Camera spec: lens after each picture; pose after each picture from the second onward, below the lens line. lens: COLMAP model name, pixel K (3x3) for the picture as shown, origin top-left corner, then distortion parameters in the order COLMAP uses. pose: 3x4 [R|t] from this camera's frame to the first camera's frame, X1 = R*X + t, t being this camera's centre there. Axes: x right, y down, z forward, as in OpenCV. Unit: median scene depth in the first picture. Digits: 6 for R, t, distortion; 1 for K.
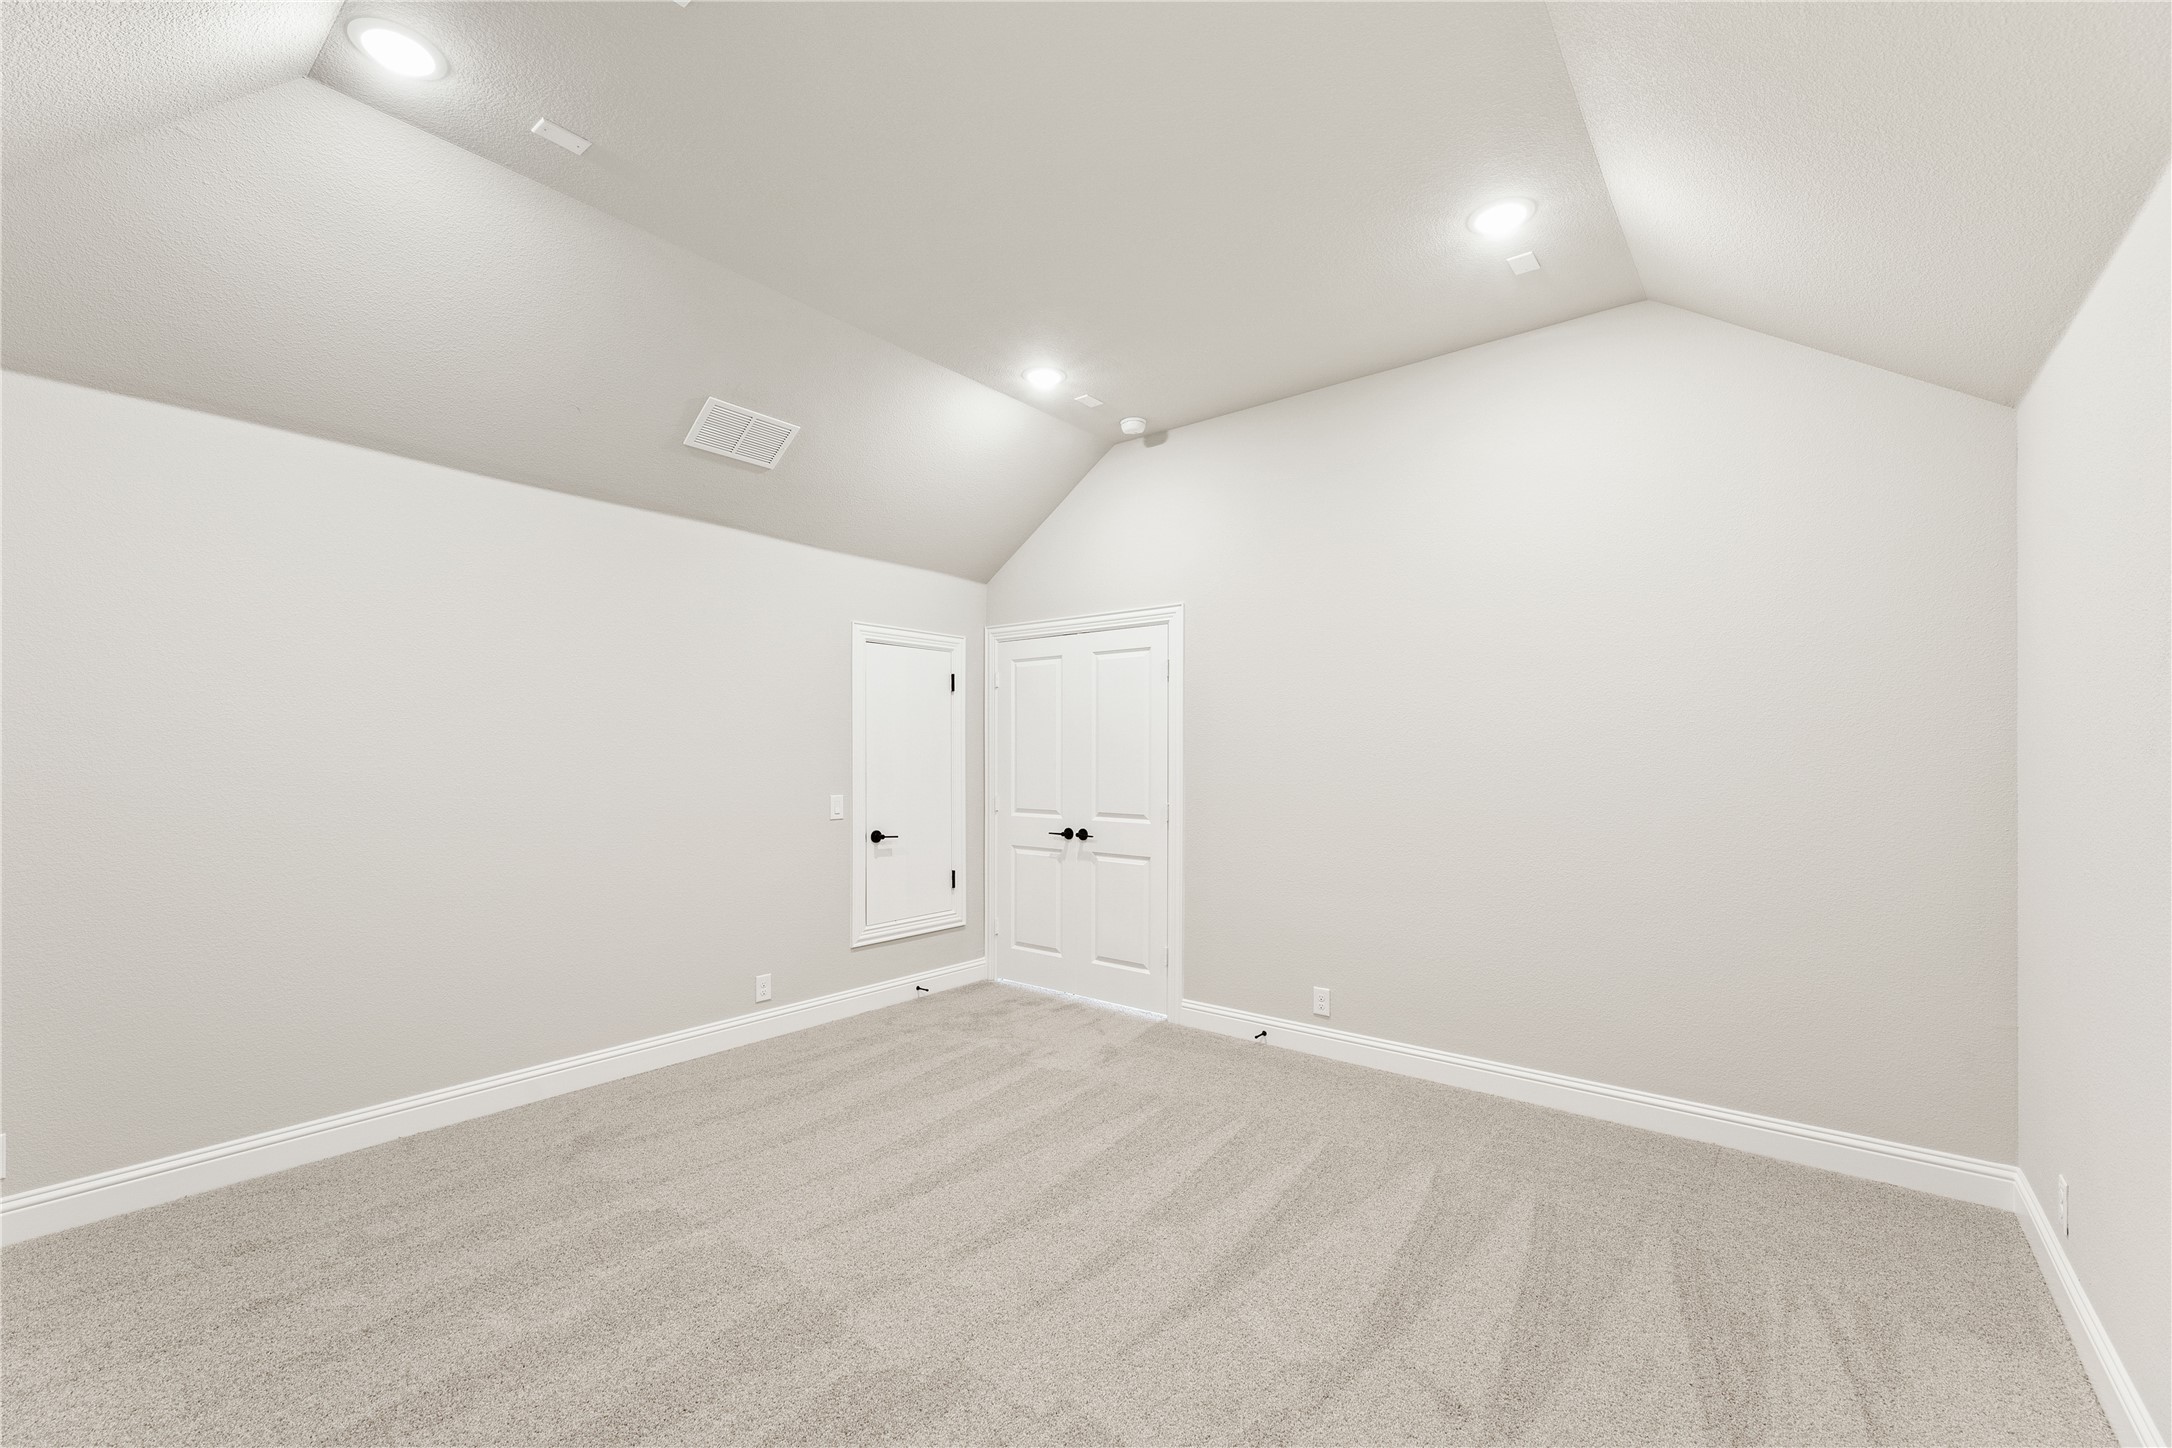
lens RADIAL K [[894.8, 0, 1120.4], [0, 894.8, 753.1], [0, 0, 1]] dist [0.014616, 0.000212]
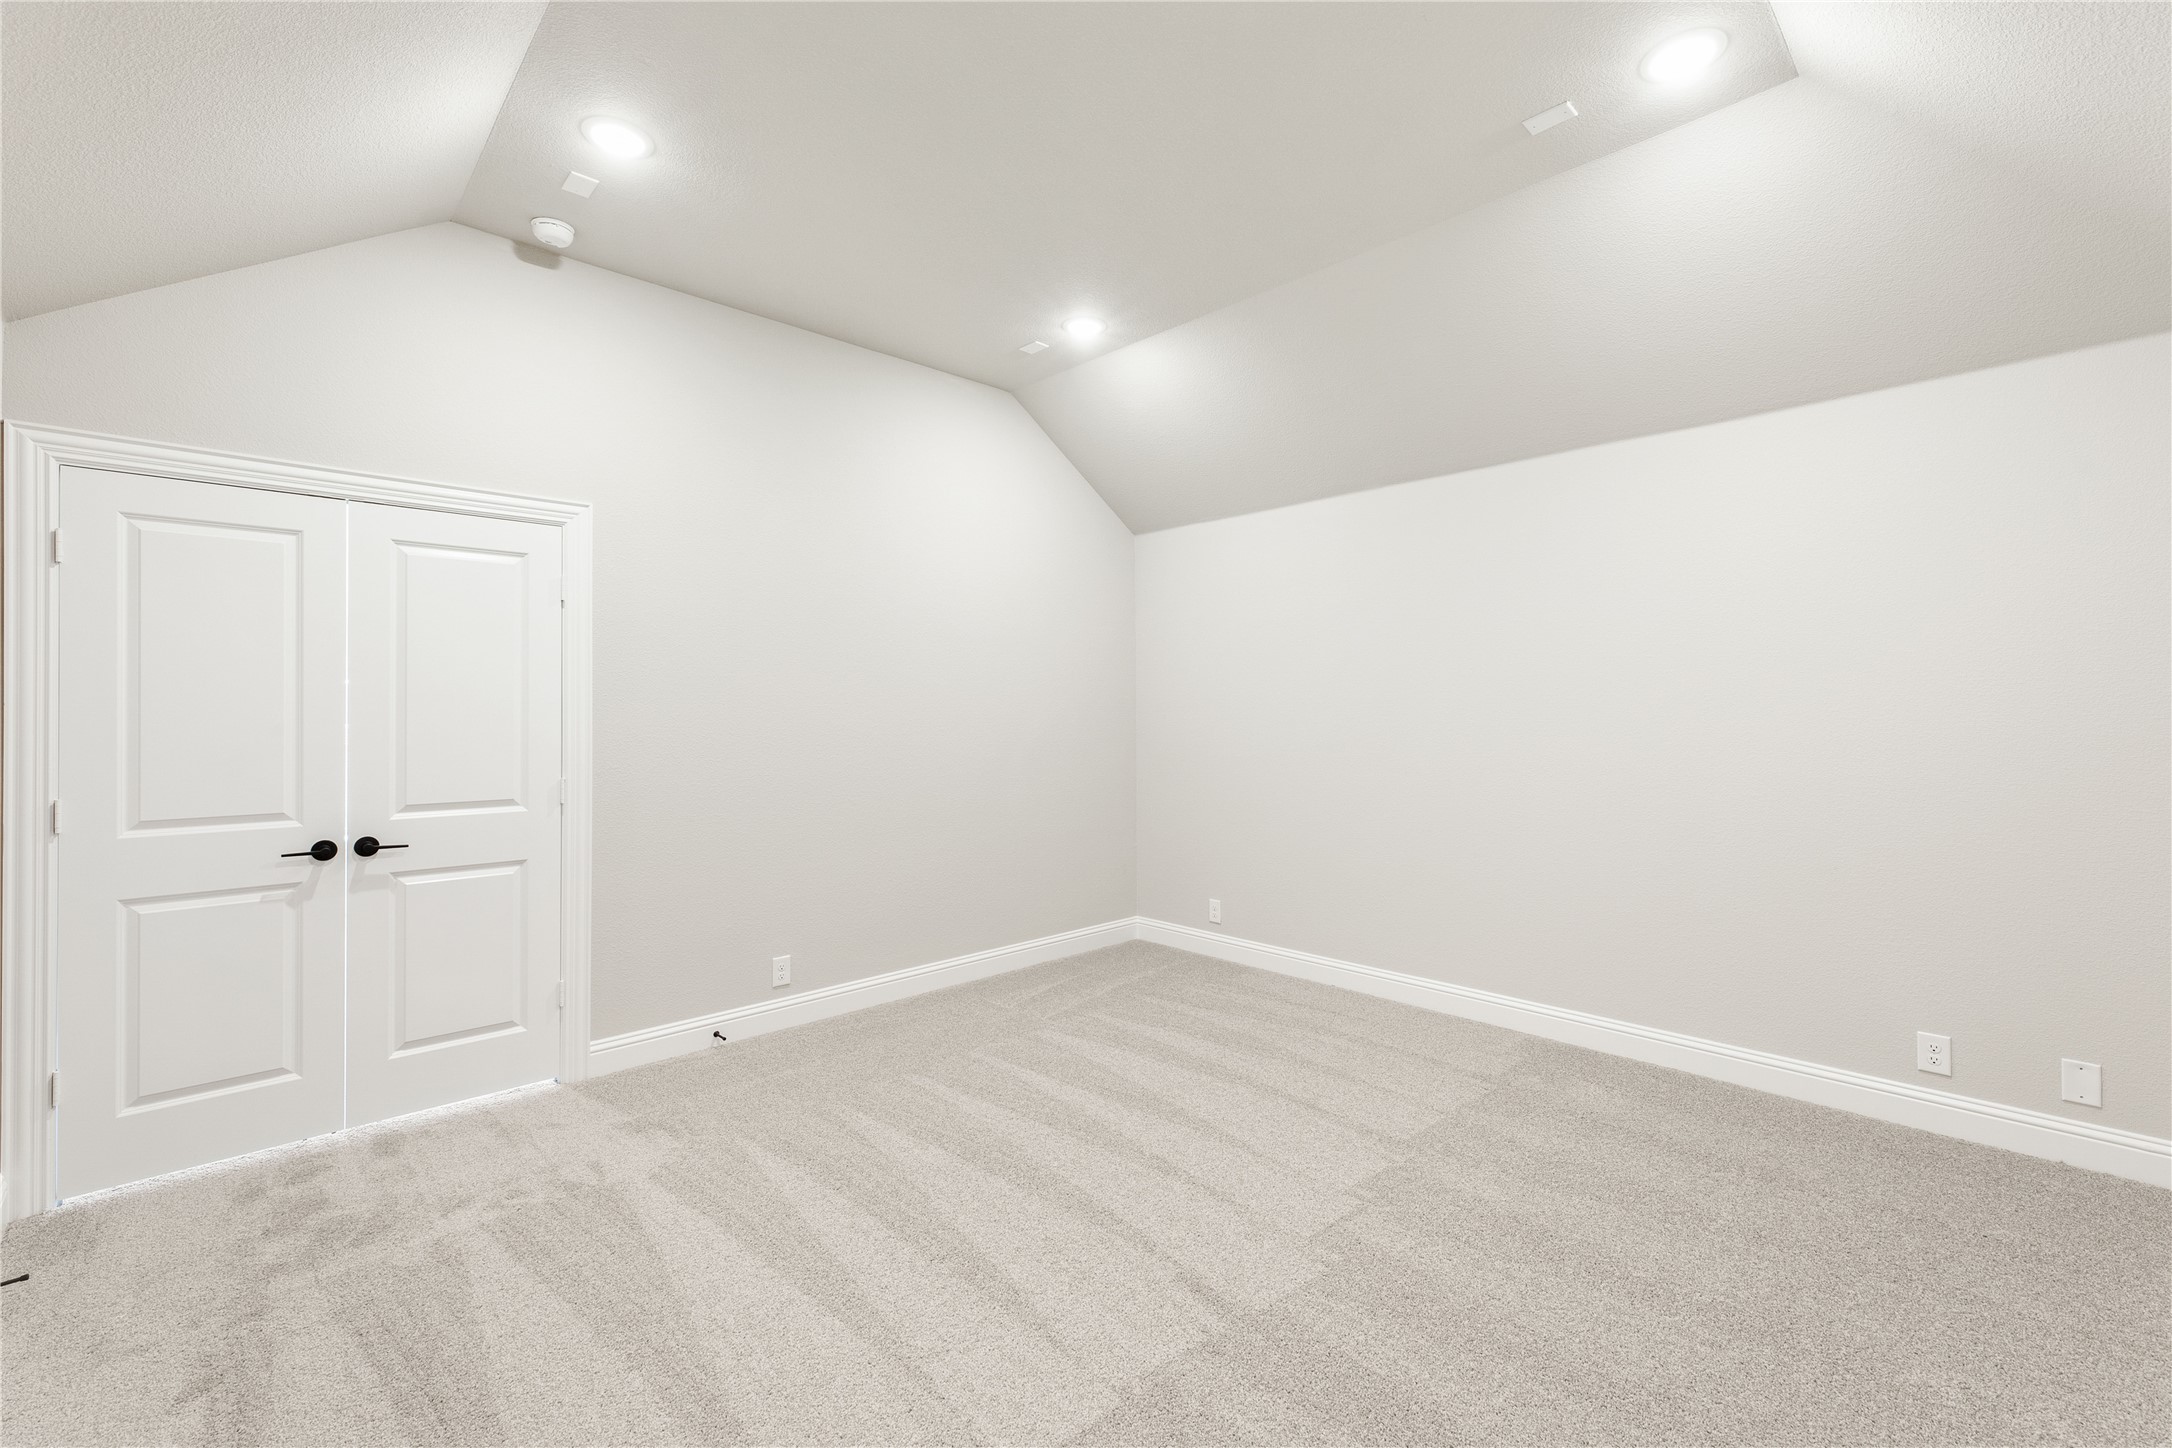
lens RADIAL K [[894.8, 0, 1087.7], [0, 894.8, 701.6], [0, 0, 1]] dist [0.014616, 0.000212]
pose [[0.167352, 0.006766, 0.985874, -0.577475], [-0.001865, 0.999977, -0.006546, -0.000821], [-0.985895, -0.000743, 0.167361, 0.462514]]
